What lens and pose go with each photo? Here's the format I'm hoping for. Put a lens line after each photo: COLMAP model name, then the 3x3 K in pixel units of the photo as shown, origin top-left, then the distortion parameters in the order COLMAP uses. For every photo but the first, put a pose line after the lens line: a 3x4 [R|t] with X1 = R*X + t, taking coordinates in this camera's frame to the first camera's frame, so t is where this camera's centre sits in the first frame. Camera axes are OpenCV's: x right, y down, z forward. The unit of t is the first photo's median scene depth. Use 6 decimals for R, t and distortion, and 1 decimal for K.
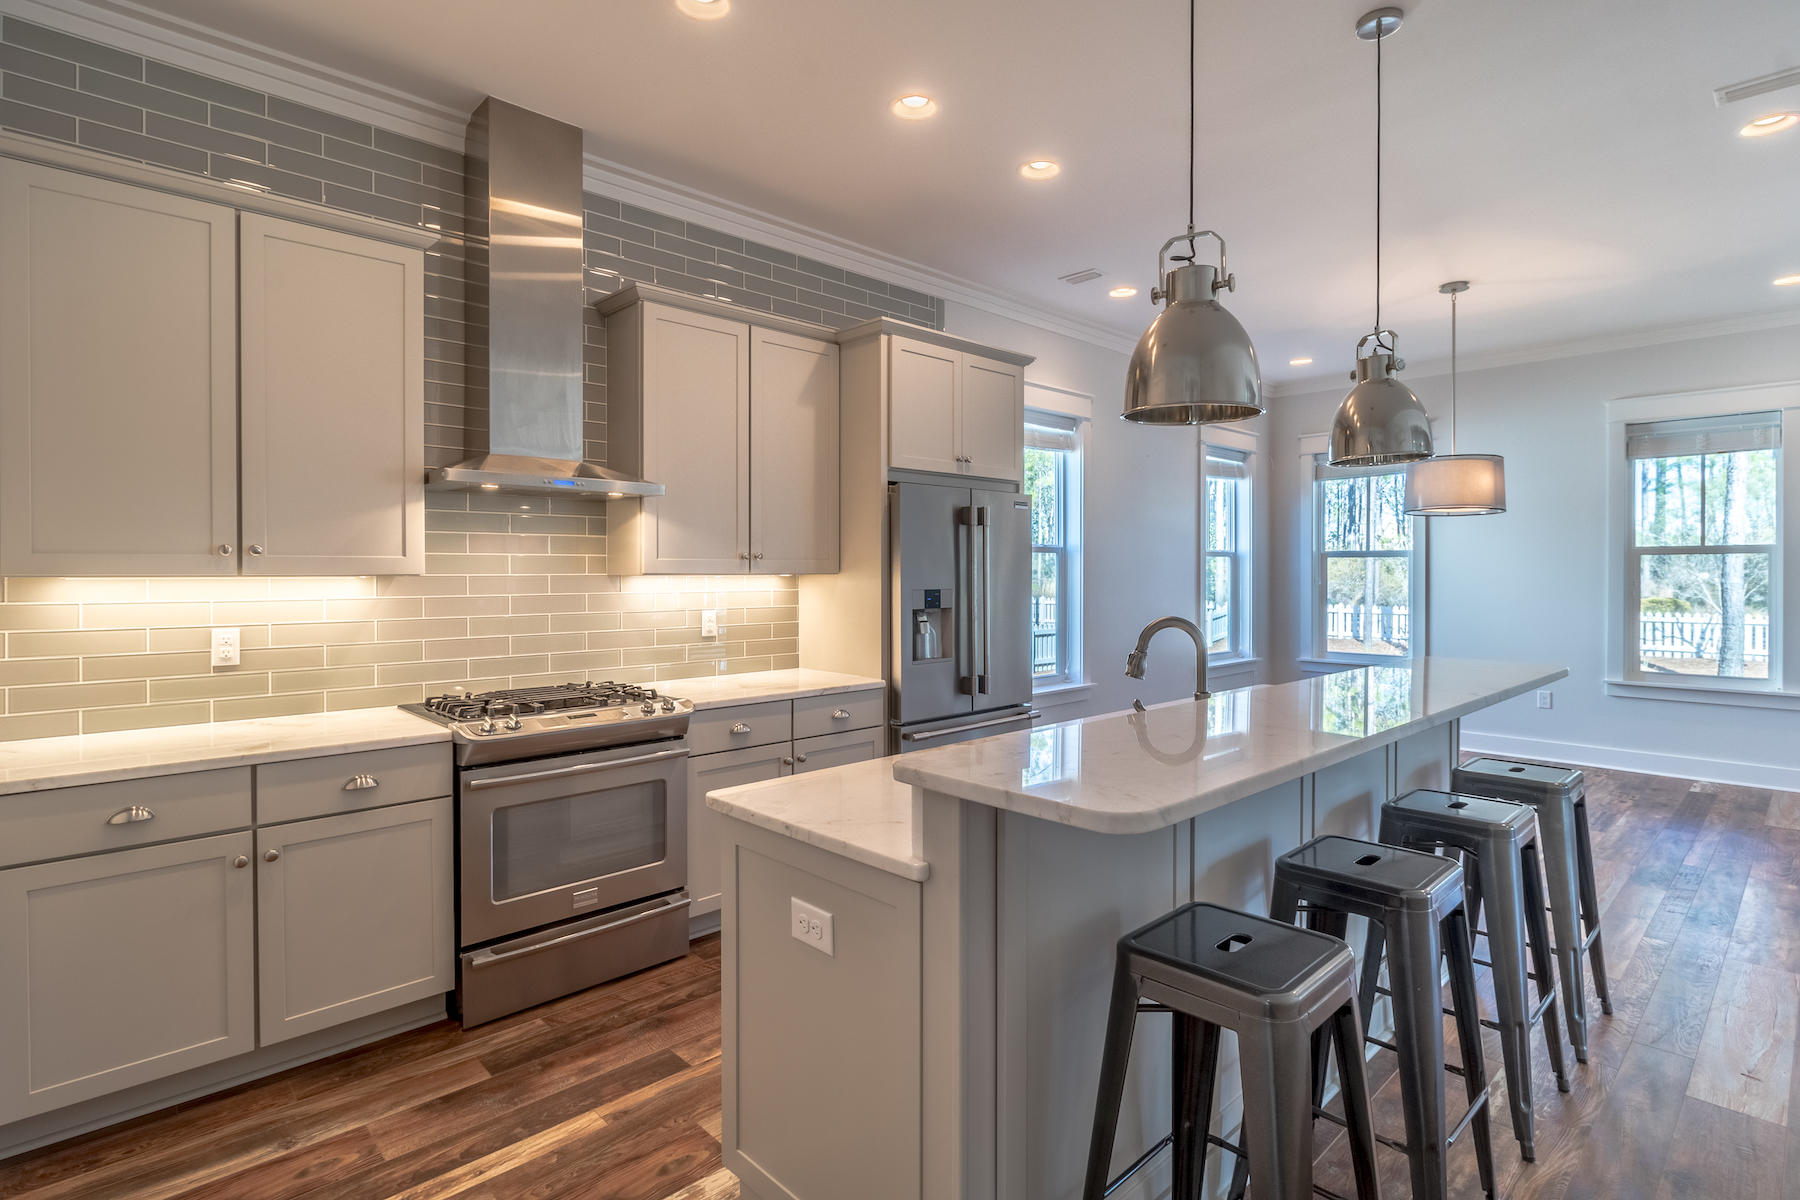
lens RADIAL K [[941.2, 0, 917.7], [0, 941.2, 566.2], [0, 0, 1]] dist [-0.003698, -0.001298]
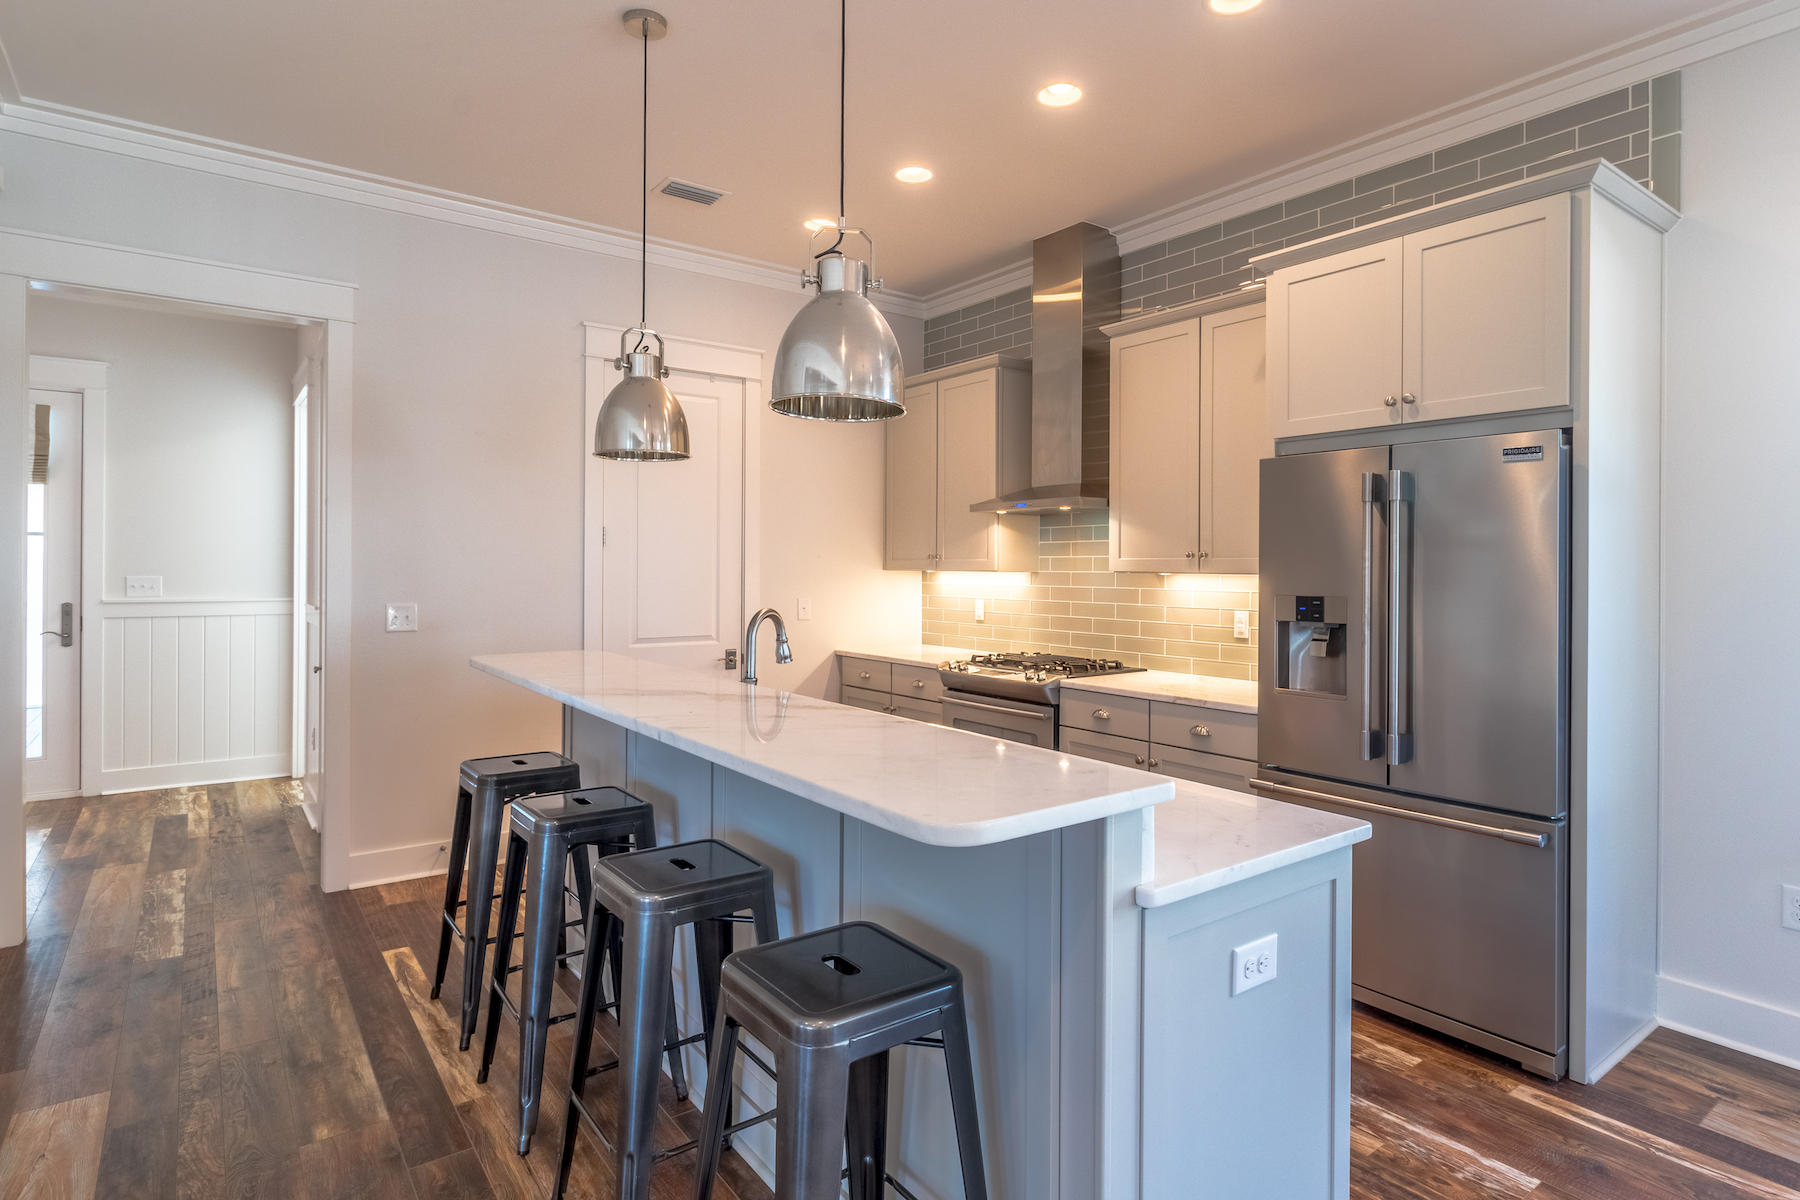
lens RADIAL K [[941.2, 0, 917.7], [0, 941.2, 566.2], [0, 0, 1]] dist [-0.003698, -0.001298]
pose [[-0.140873, -0.002470, -0.990025, 0.844309], [-0.000505, 0.999997, -0.002423, 0.003819], [0.990028, 0.000158, -0.140873, 0.870071]]
